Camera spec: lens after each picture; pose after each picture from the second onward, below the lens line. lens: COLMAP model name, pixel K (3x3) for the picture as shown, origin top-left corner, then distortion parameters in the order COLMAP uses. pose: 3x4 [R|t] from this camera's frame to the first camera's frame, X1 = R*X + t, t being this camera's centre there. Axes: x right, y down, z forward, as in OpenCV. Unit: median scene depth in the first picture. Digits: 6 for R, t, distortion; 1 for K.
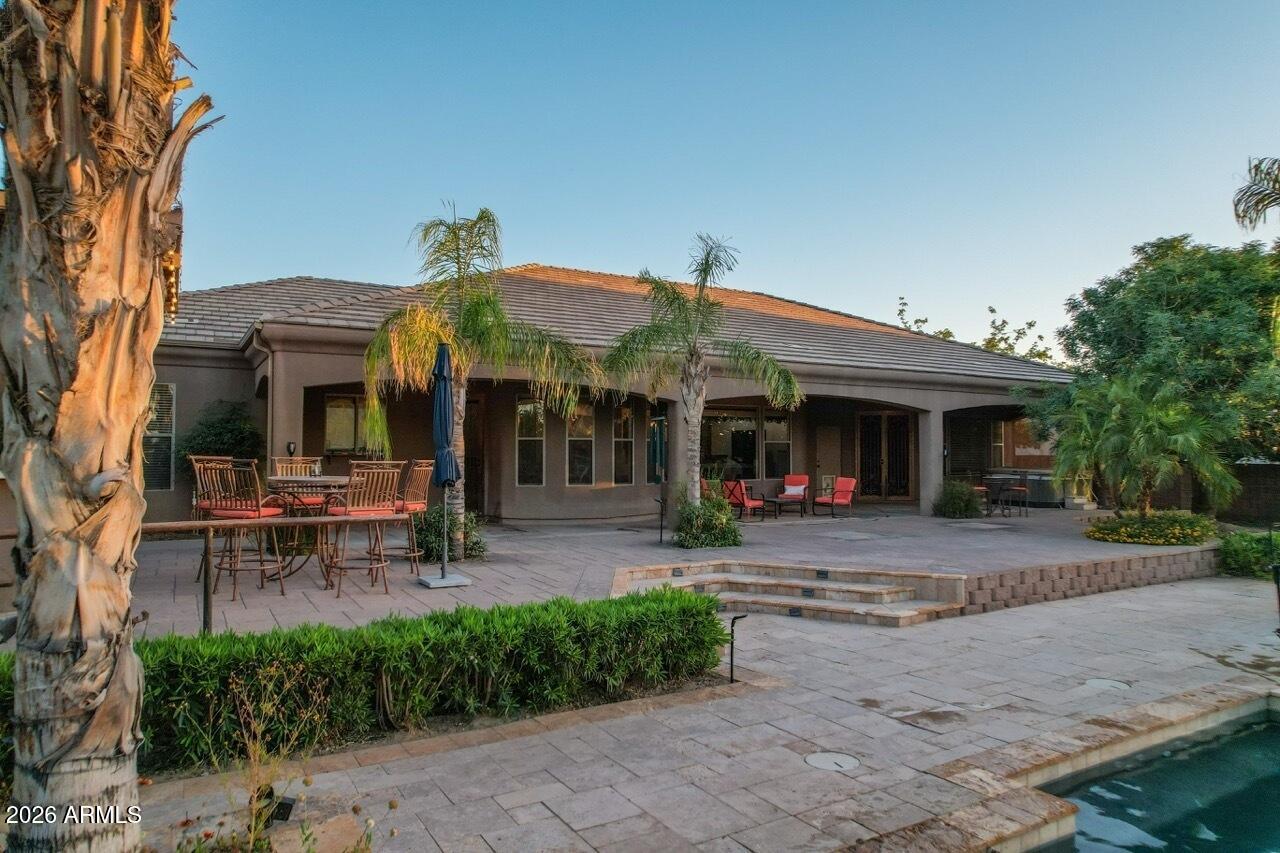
lens RADIAL K [[821.6, 0, 636.3], [0, 821.6, 429.2], [0, 0, 1]] dist [-0.043691, 0.039116]
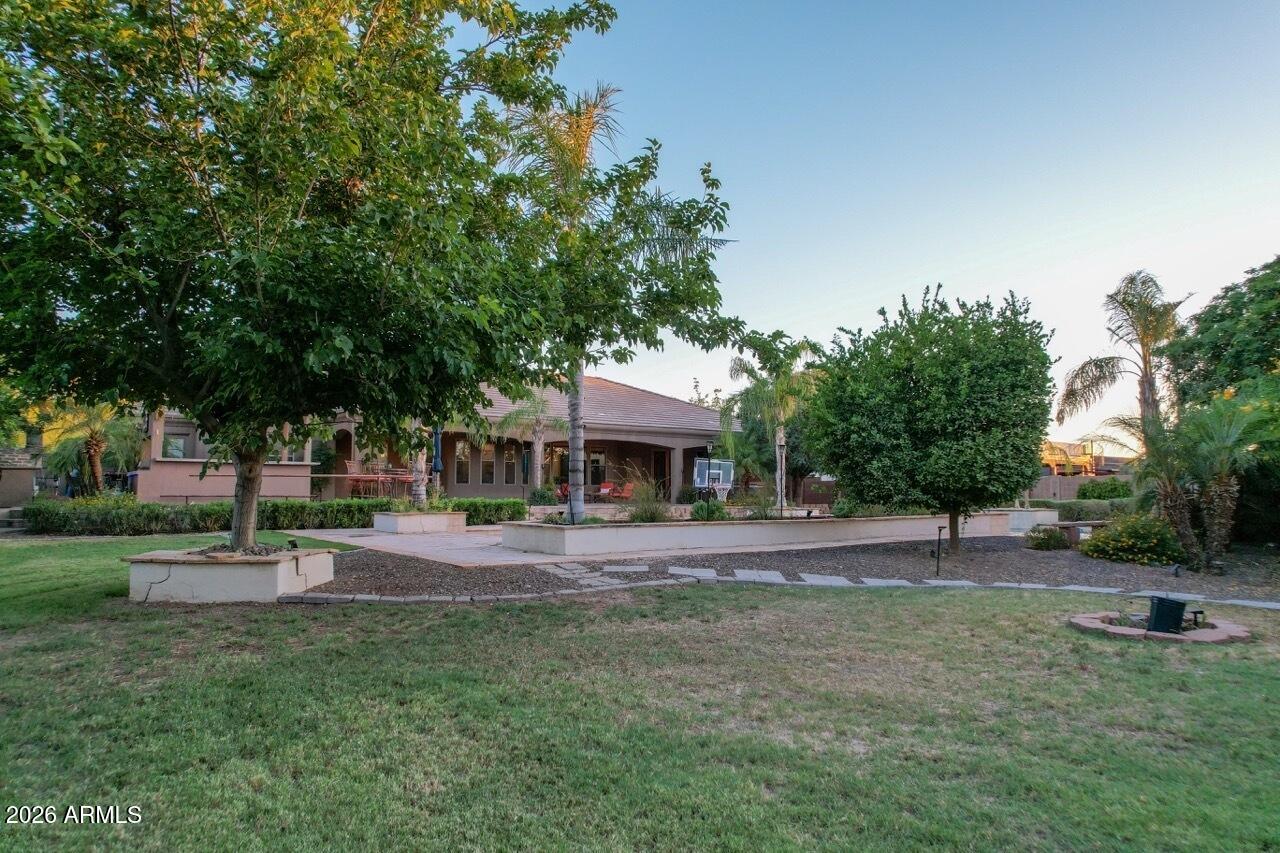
lens RADIAL K [[821.6, 0, 636.7], [0, 821.6, 425.4], [0, 0, 1]] dist [-0.043691, 0.039116]
pose [[0.994584, 0.007448, 0.103666, 0.101498], [-0.001828, 0.998529, -0.054198, 0.039519], [-0.103917, 0.053715, 0.993134, -1.227077]]
